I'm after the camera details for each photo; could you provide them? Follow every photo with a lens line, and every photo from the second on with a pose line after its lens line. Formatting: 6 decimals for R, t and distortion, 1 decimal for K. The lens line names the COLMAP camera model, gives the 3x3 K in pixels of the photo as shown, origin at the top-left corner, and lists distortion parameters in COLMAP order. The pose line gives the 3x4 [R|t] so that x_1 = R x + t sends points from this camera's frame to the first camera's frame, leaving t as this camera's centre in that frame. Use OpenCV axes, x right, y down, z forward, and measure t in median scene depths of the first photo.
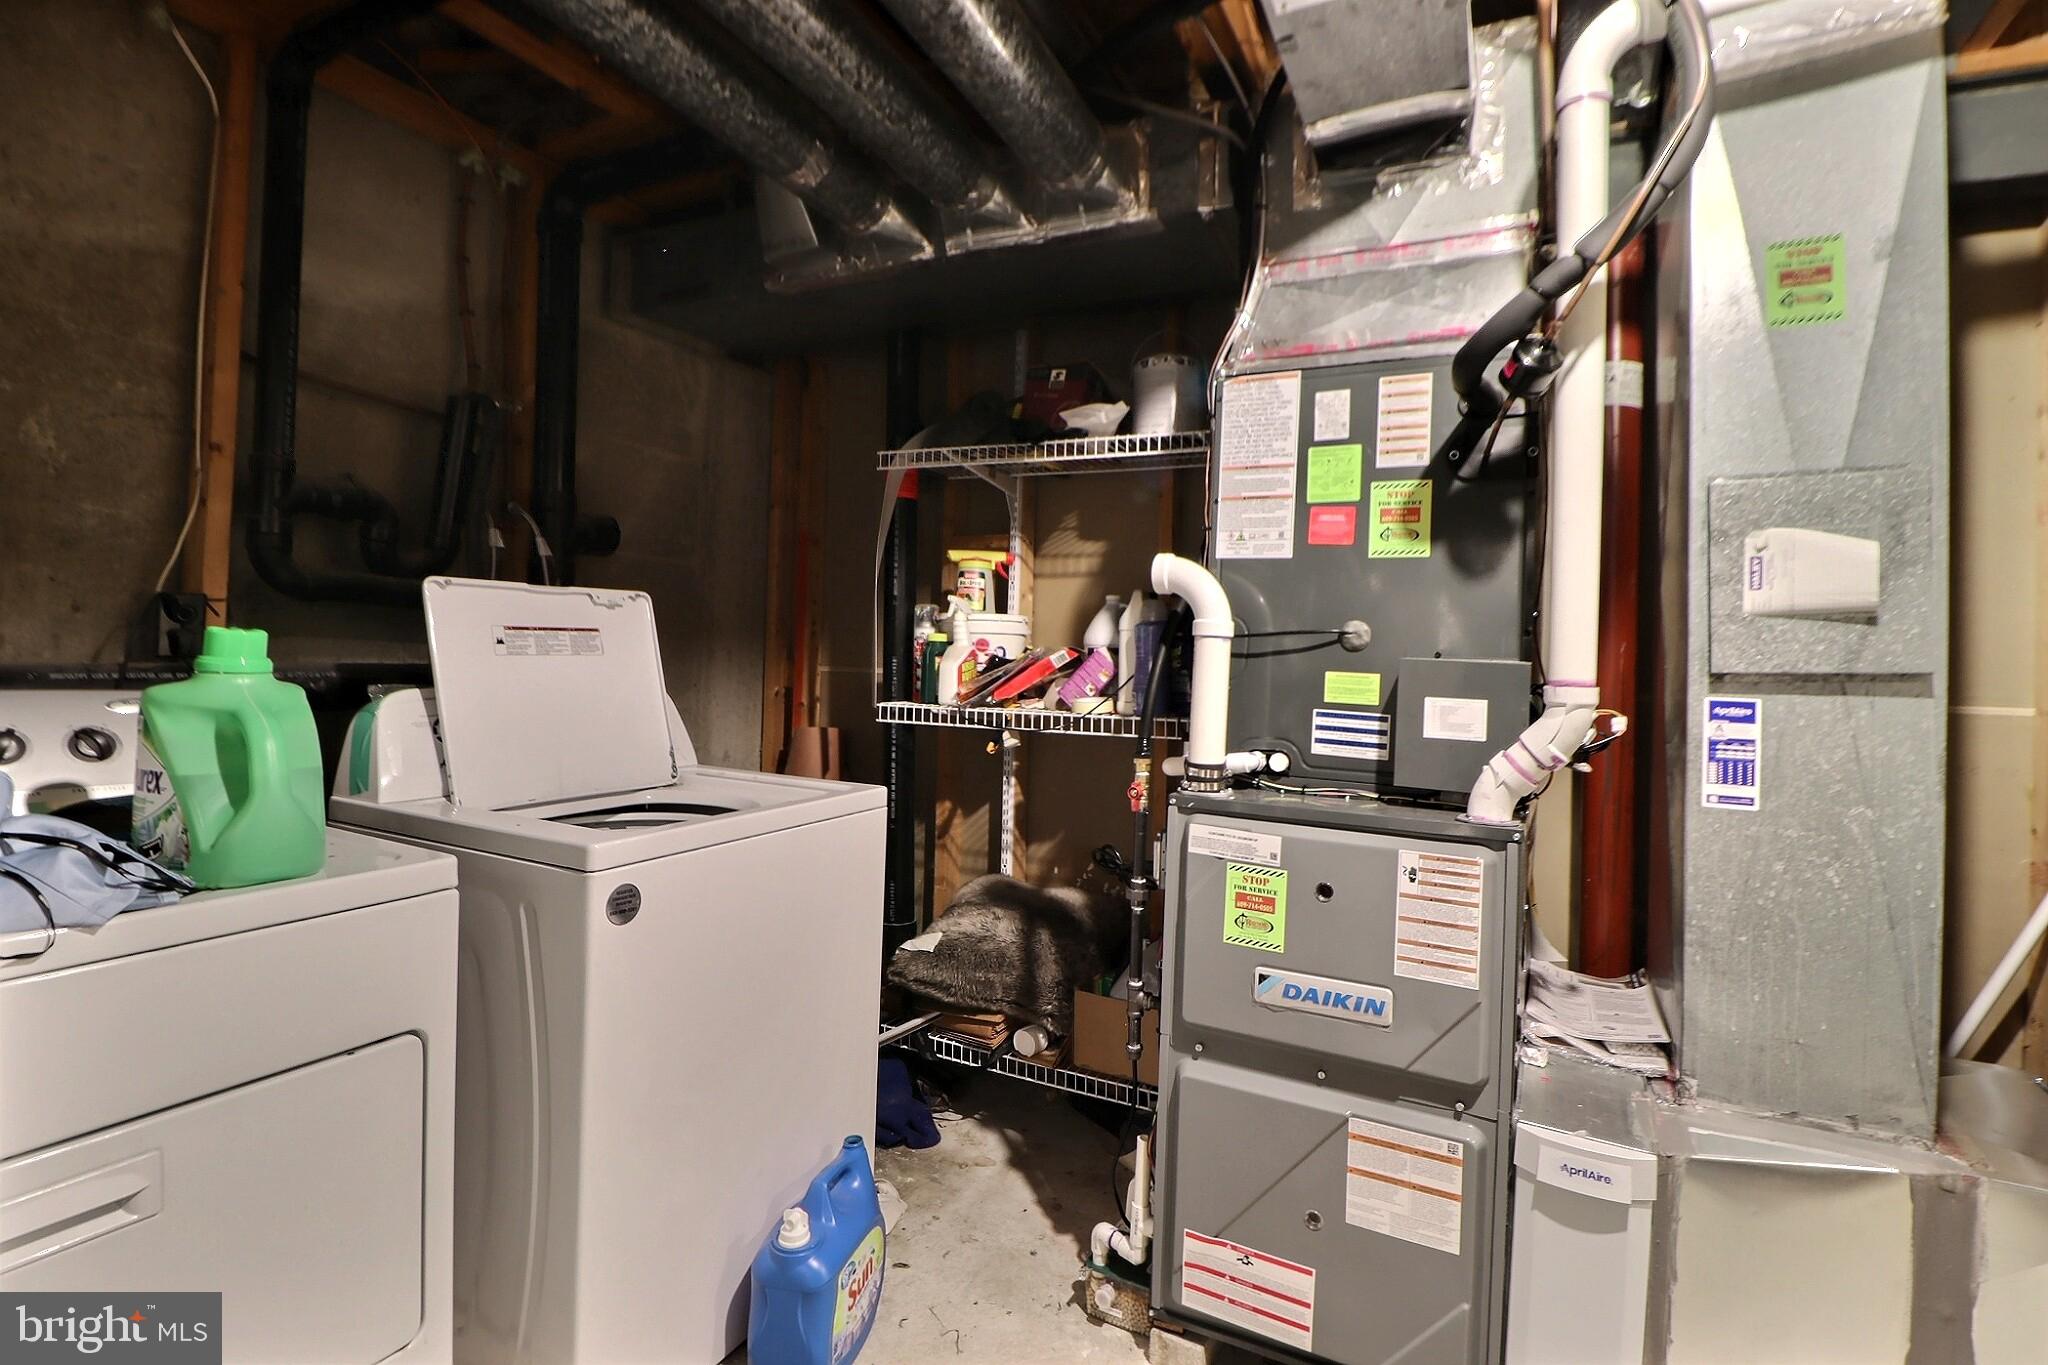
lens RADIAL K [[970.9, 0, 1028.8], [0, 970.9, 647.9], [0, 0, 1]] dist [-0.001961, -0.010846]
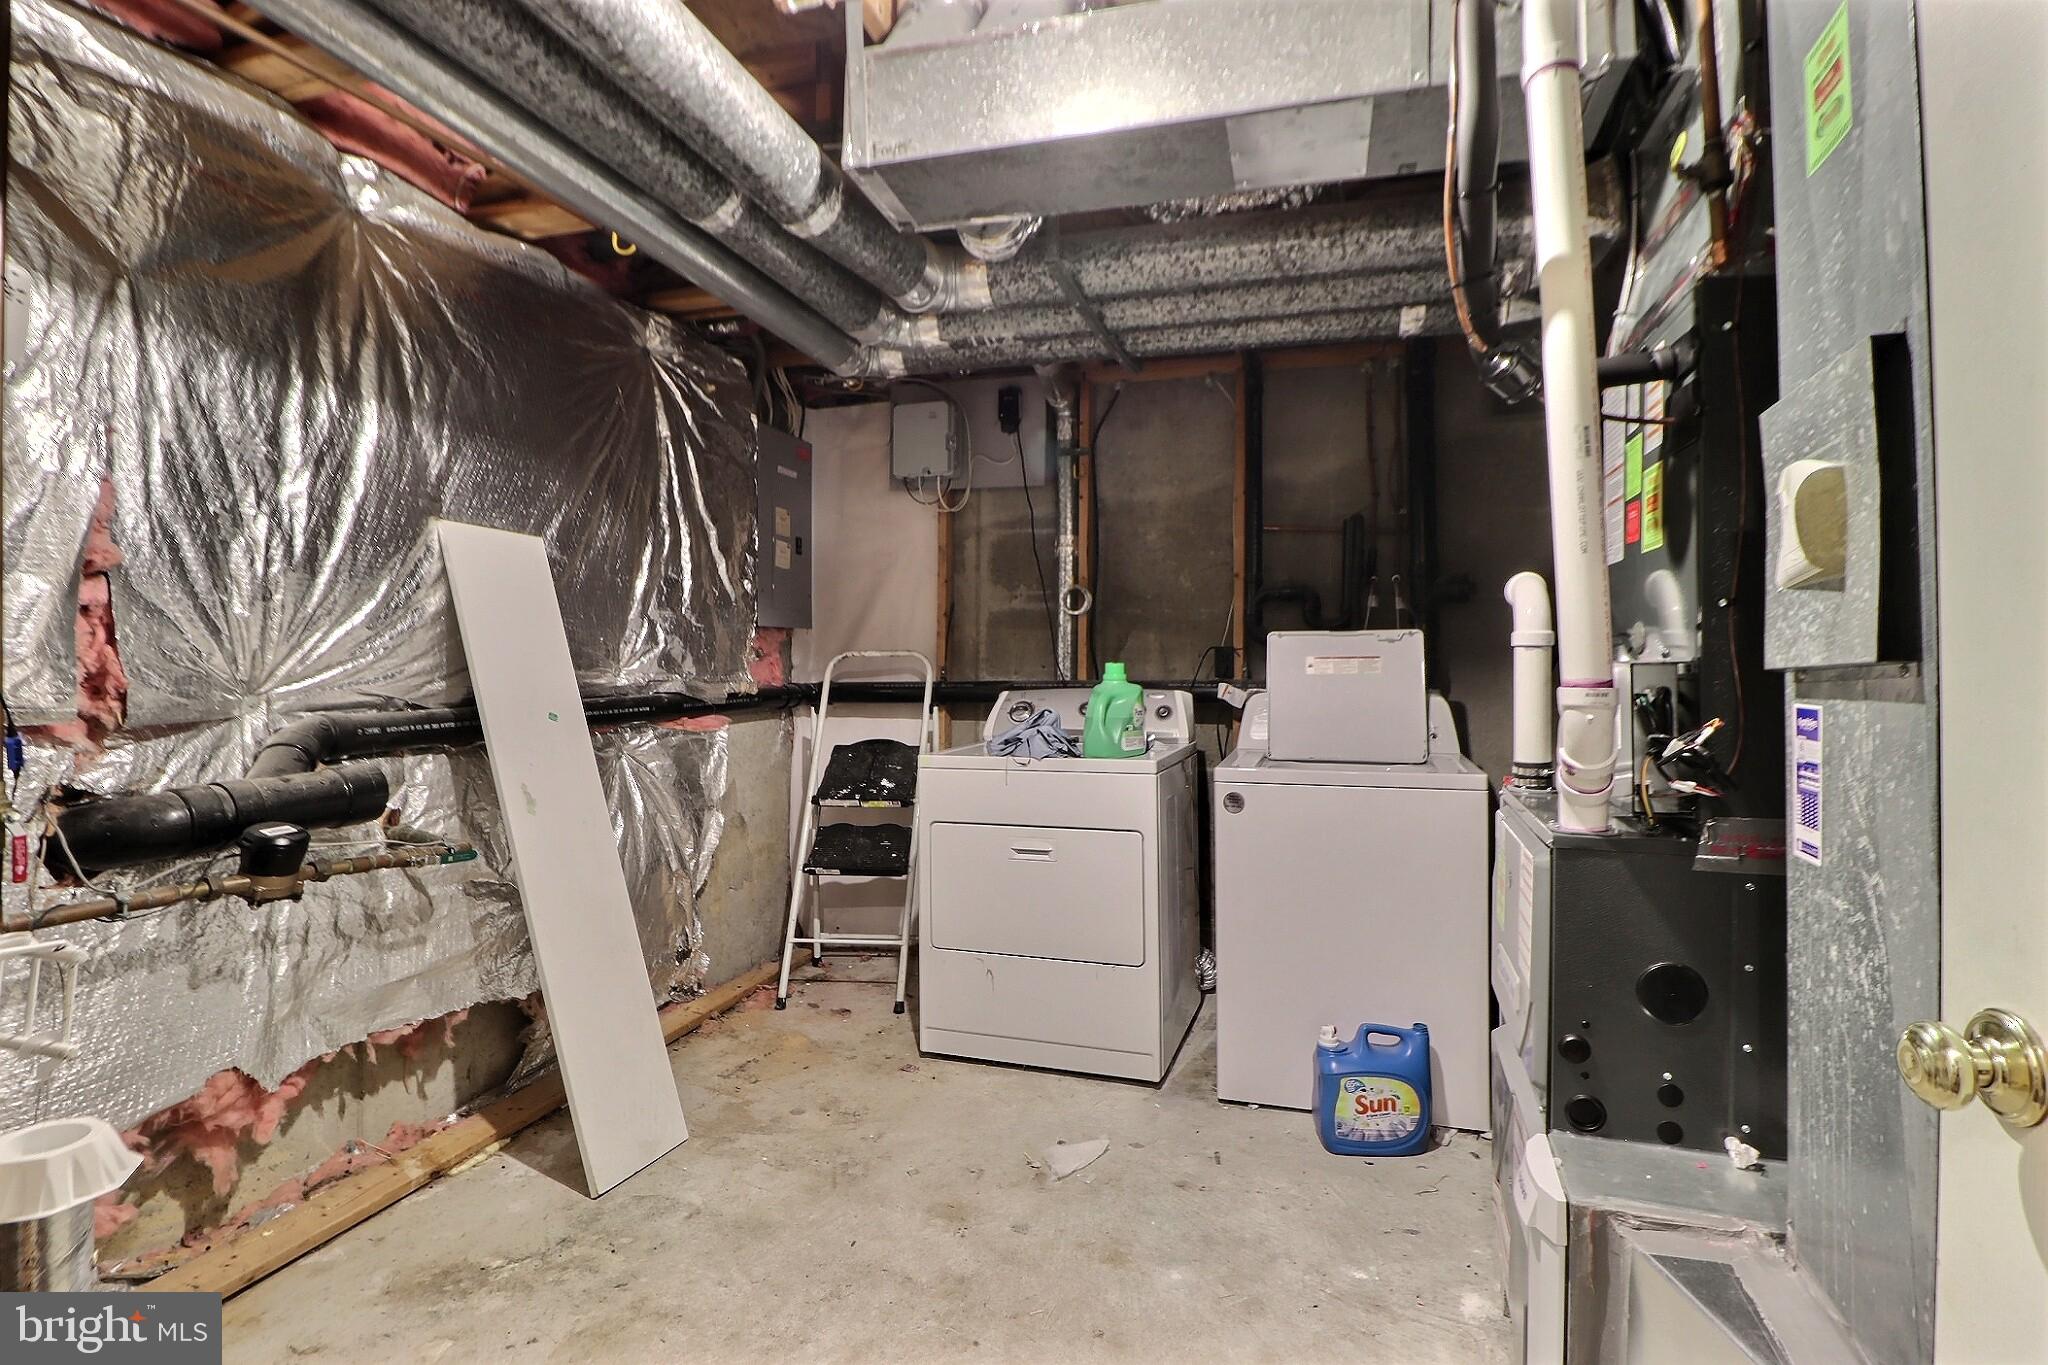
lens RADIAL K [[970.9, 0, 1028.8], [0, 970.9, 647.9], [0, 0, 1]] dist [-0.001961, -0.010846]
pose [[0.164943, -0.047847, -0.985142, 1.426614], [0.005419, 0.998852, -0.047605, 0.054511], [0.986288, 0.002513, 0.165013, 0.298199]]
